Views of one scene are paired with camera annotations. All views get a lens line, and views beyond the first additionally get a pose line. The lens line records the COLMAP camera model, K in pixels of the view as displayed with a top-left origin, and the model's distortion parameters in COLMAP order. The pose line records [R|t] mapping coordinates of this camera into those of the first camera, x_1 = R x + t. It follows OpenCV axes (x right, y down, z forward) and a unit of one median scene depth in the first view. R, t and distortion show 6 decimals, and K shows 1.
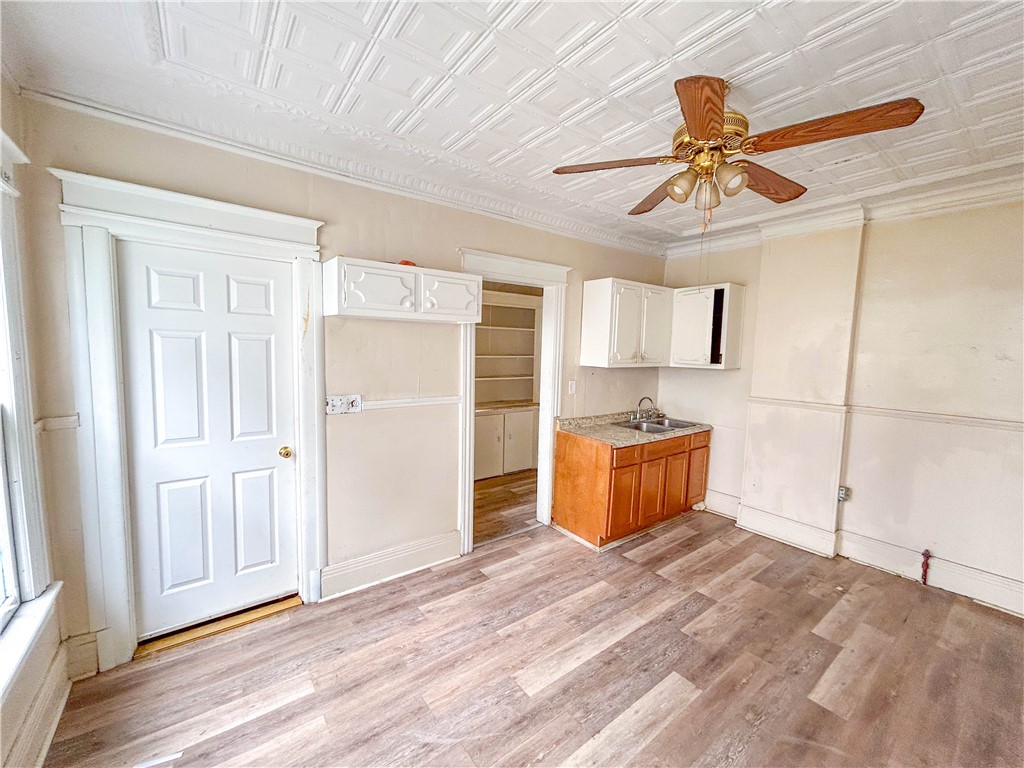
lens RADIAL K [[415.3, 0, 510.2], [0, 415.3, 384.4], [0, 0, 1]] dist [0.000129, 0.000433]
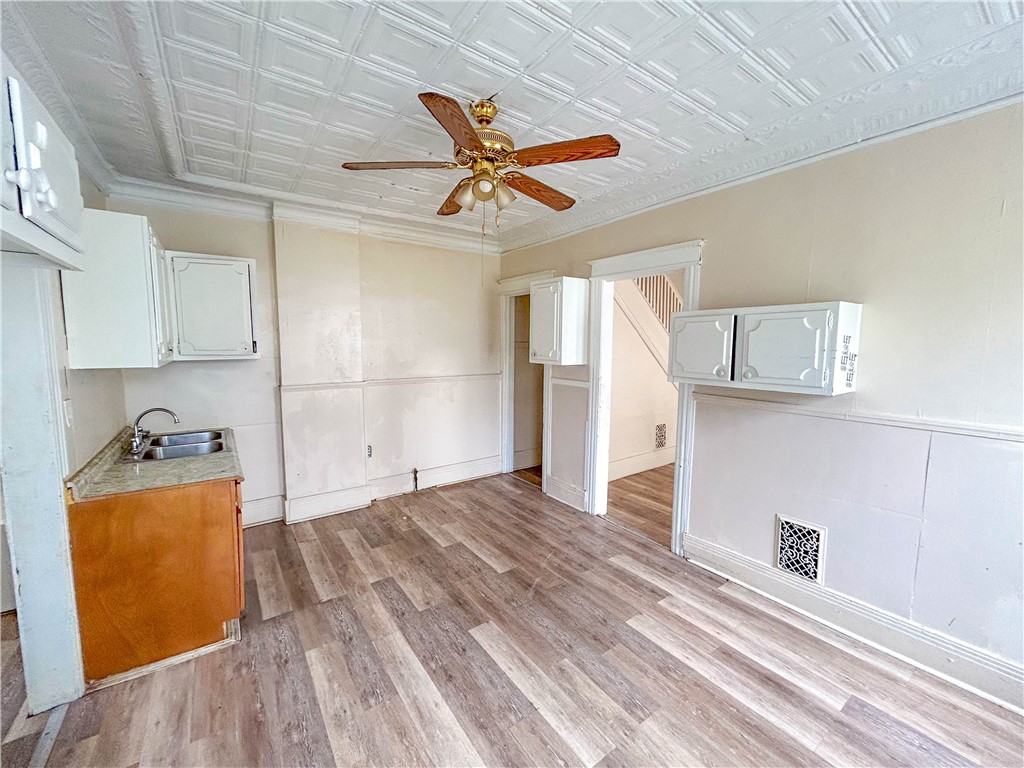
lens RADIAL K [[415.3, 0, 510.2], [0, 415.3, 384.4], [0, 0, 1]] dist [0.000129, 0.000433]
pose [[0.021667, -0.123944, 0.992053, -0.489302], [0.086861, 0.988767, 0.121636, -0.061597], [-0.995985, 0.083536, 0.032189, 0.639674]]
